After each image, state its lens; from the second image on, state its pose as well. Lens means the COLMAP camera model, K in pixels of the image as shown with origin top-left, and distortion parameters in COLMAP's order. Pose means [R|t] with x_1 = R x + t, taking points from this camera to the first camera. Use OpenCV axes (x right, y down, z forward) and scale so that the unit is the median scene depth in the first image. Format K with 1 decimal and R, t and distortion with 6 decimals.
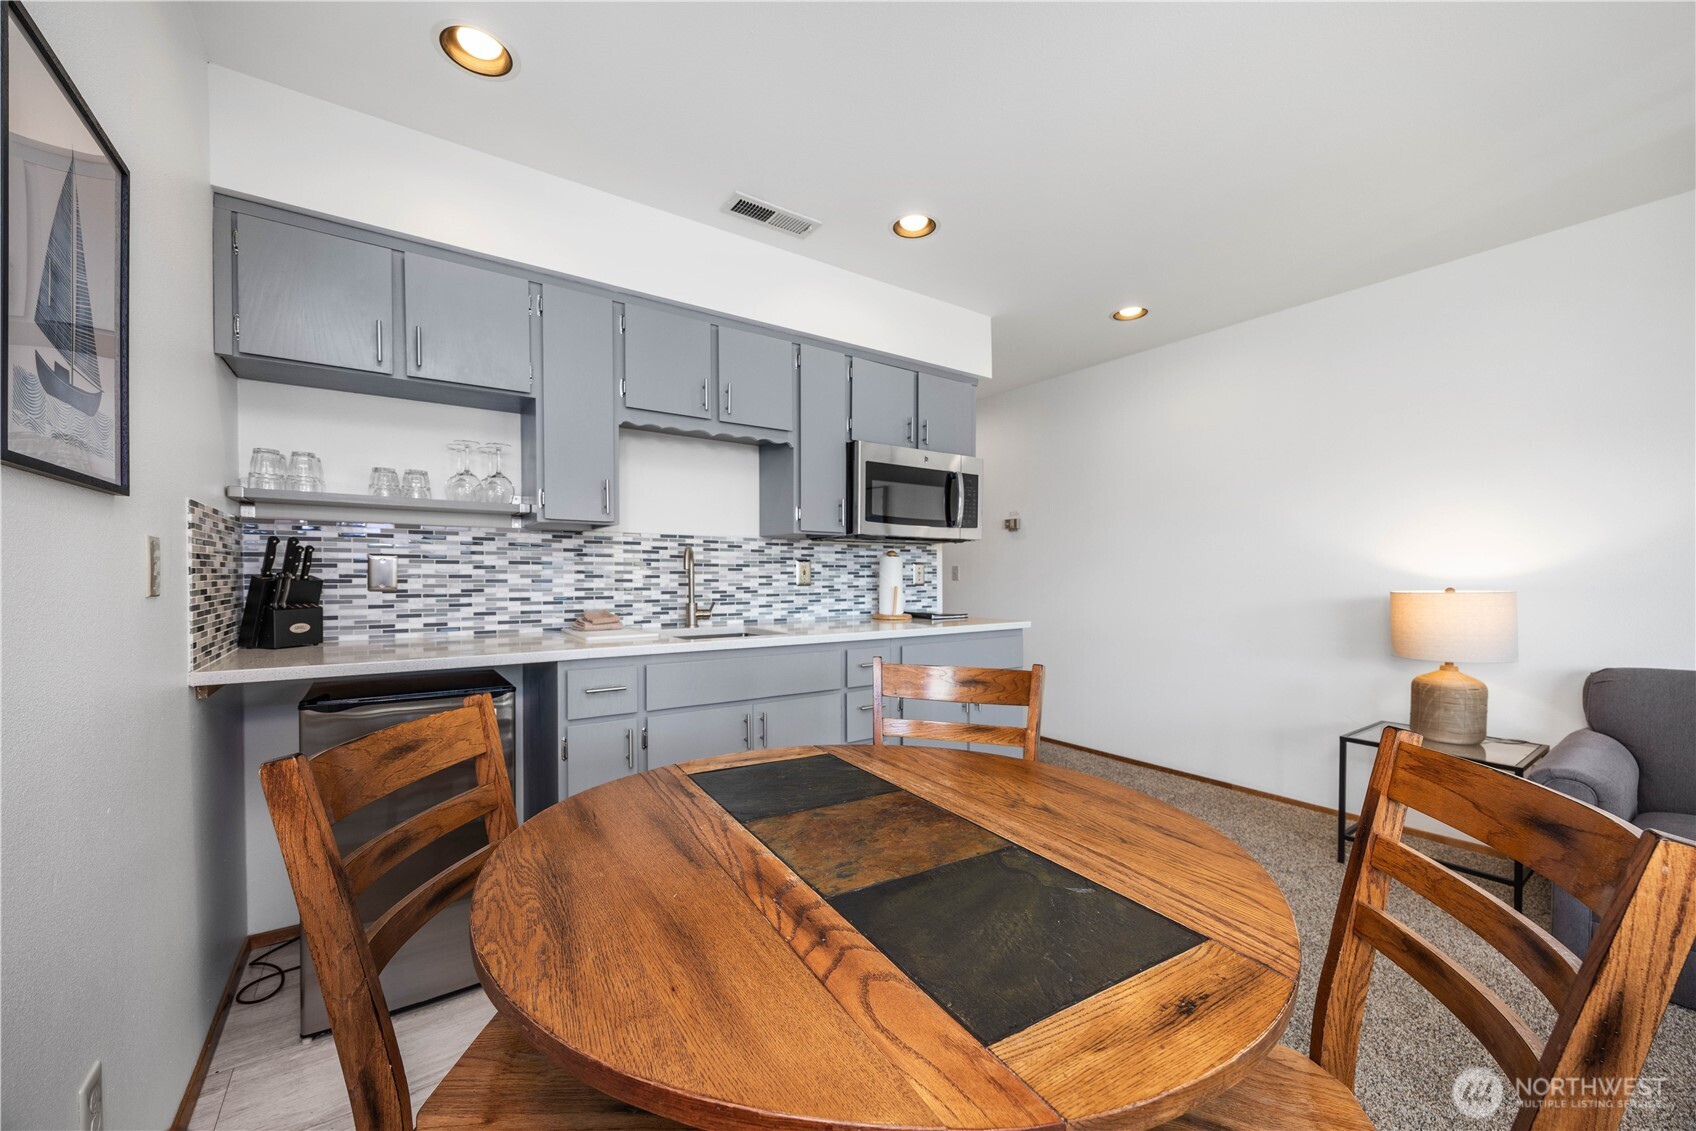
lens RADIAL K [[647.1, 0, 872.8], [0, 647.1, 587.7], [0, 0, 1]] dist [-0.008928, -0.000008]
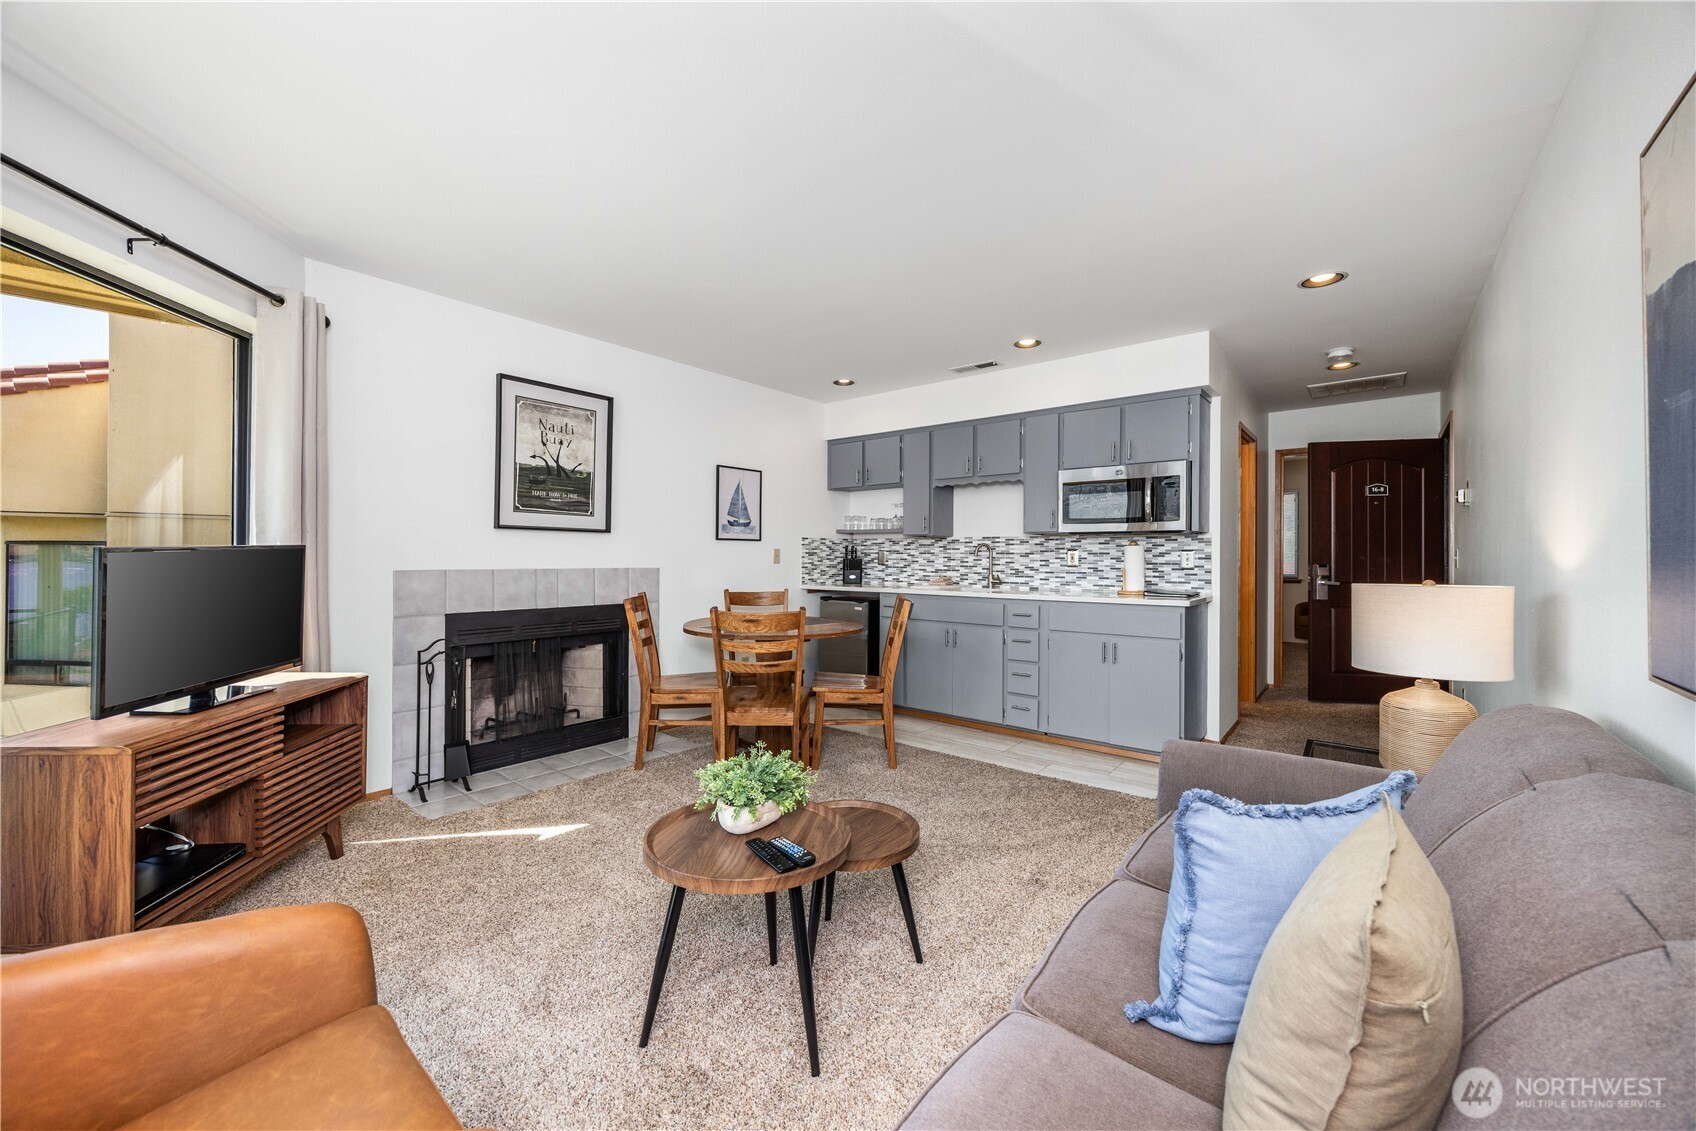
lens RADIAL K [[647.1, 0, 845.9], [0, 647.1, 558.2], [0, 0, 1]] dist [-0.008928, -0.000008]
pose [[0.285870, -0.000155, -0.958269, 1.280390], [-0.026246, 0.999624, -0.007991, 0.002520], [0.957909, 0.027435, 0.285758, 0.099128]]
